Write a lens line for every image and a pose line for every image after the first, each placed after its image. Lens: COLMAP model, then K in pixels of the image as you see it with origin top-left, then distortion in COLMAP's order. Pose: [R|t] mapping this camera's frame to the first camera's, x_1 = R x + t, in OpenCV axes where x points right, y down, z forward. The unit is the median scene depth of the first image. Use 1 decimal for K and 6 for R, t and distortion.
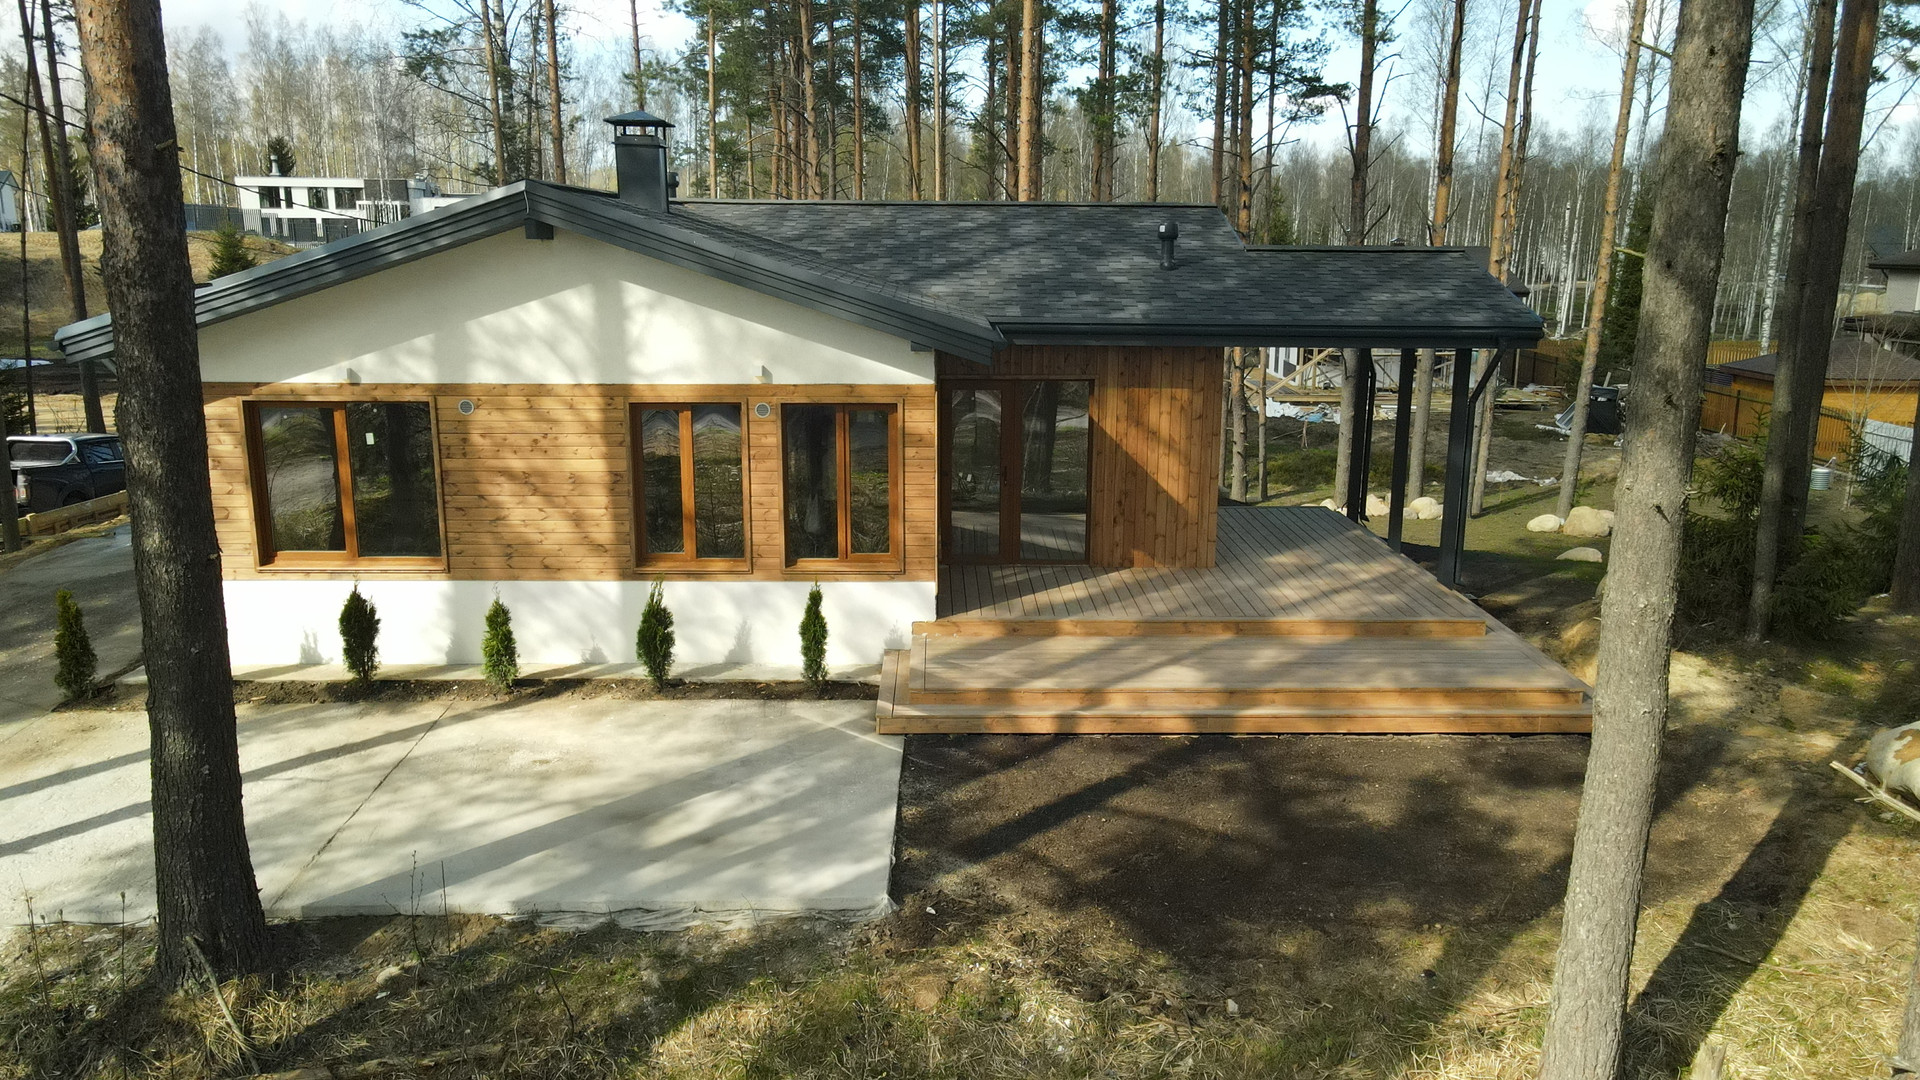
lens RADIAL K [[1430.1, 0, 960.0], [0, 1430.1, 540.0], [0, 0, 1]] dist [0.001036, -0.000640]
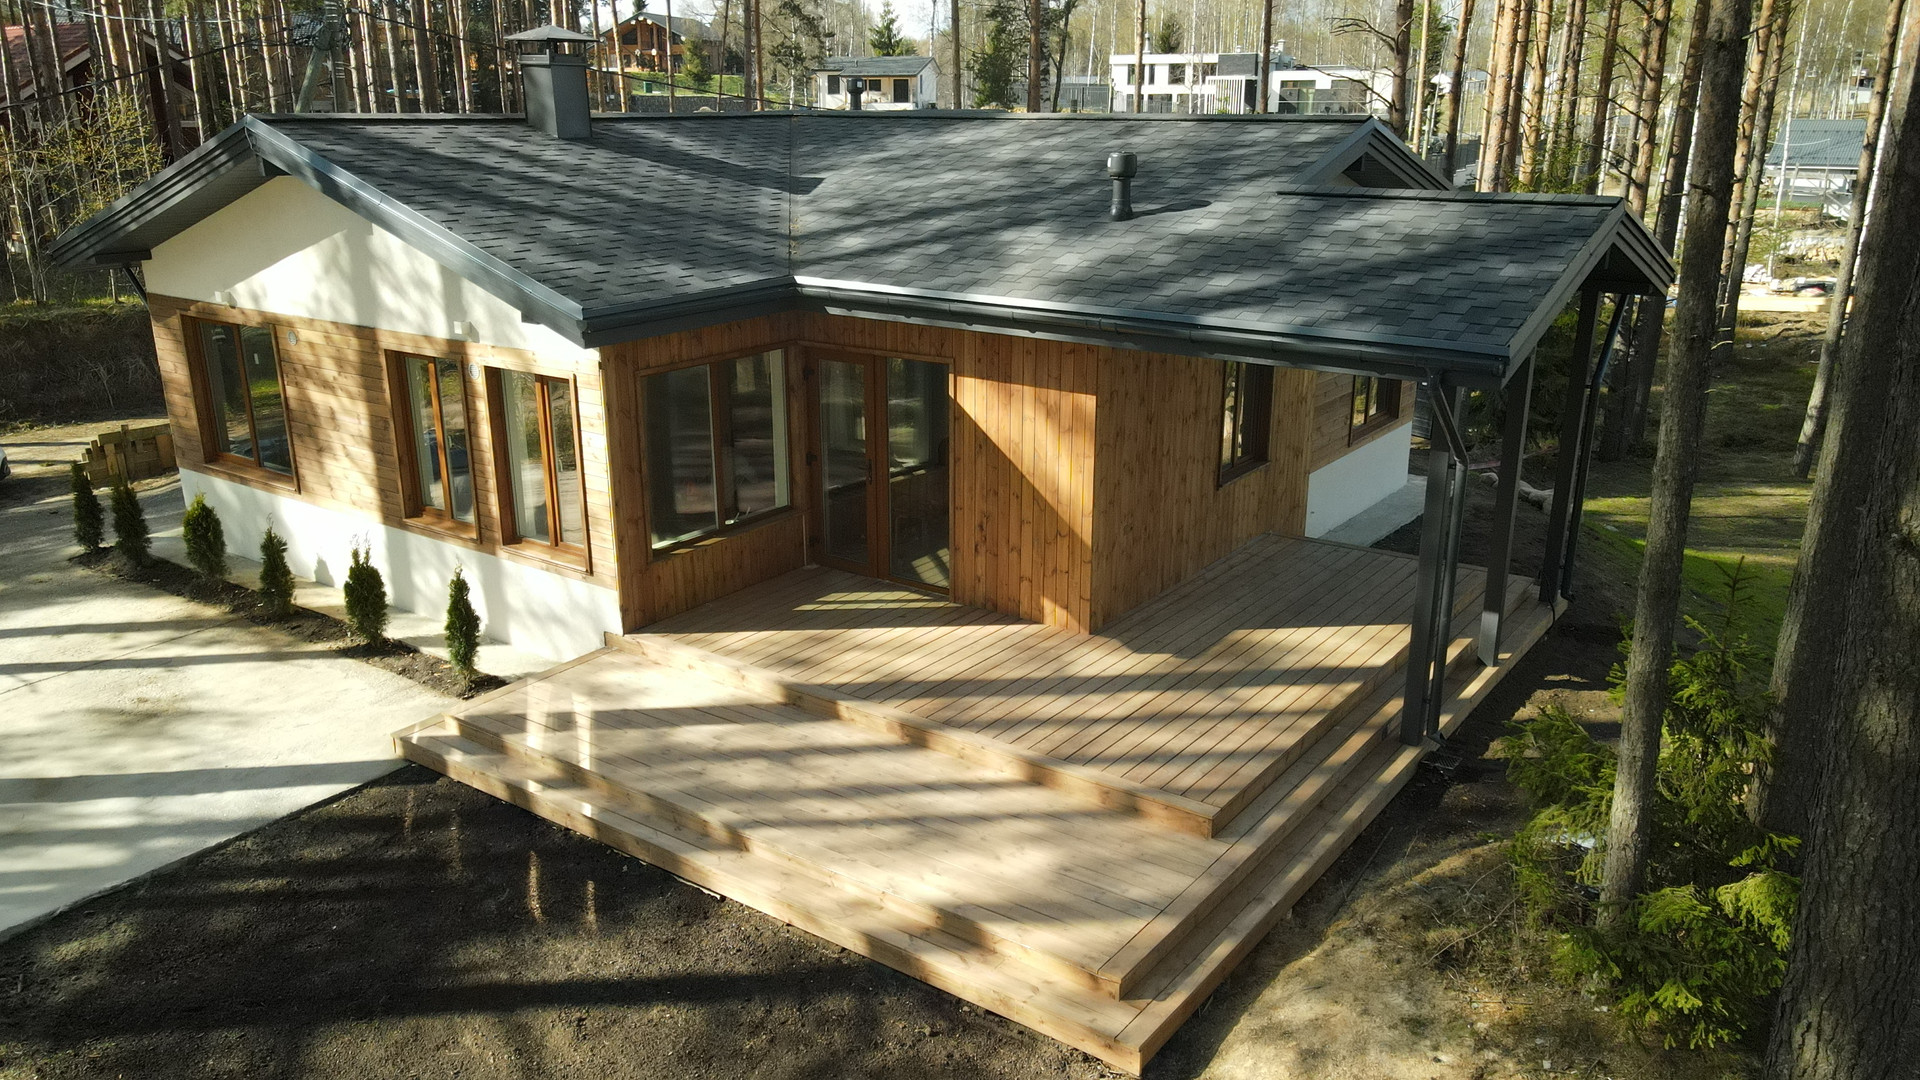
lens RADIAL K [[1430.1, 0, 960.0], [0, 1430.1, 540.0], [0, 0, 1]] dist [0.001036, -0.000640]
pose [[0.790713, 0.170213, -0.588048, 0.095833], [-0.117354, 0.984899, 0.127284, -0.019891], [0.600834, -0.031635, 0.798748, 0.066230]]
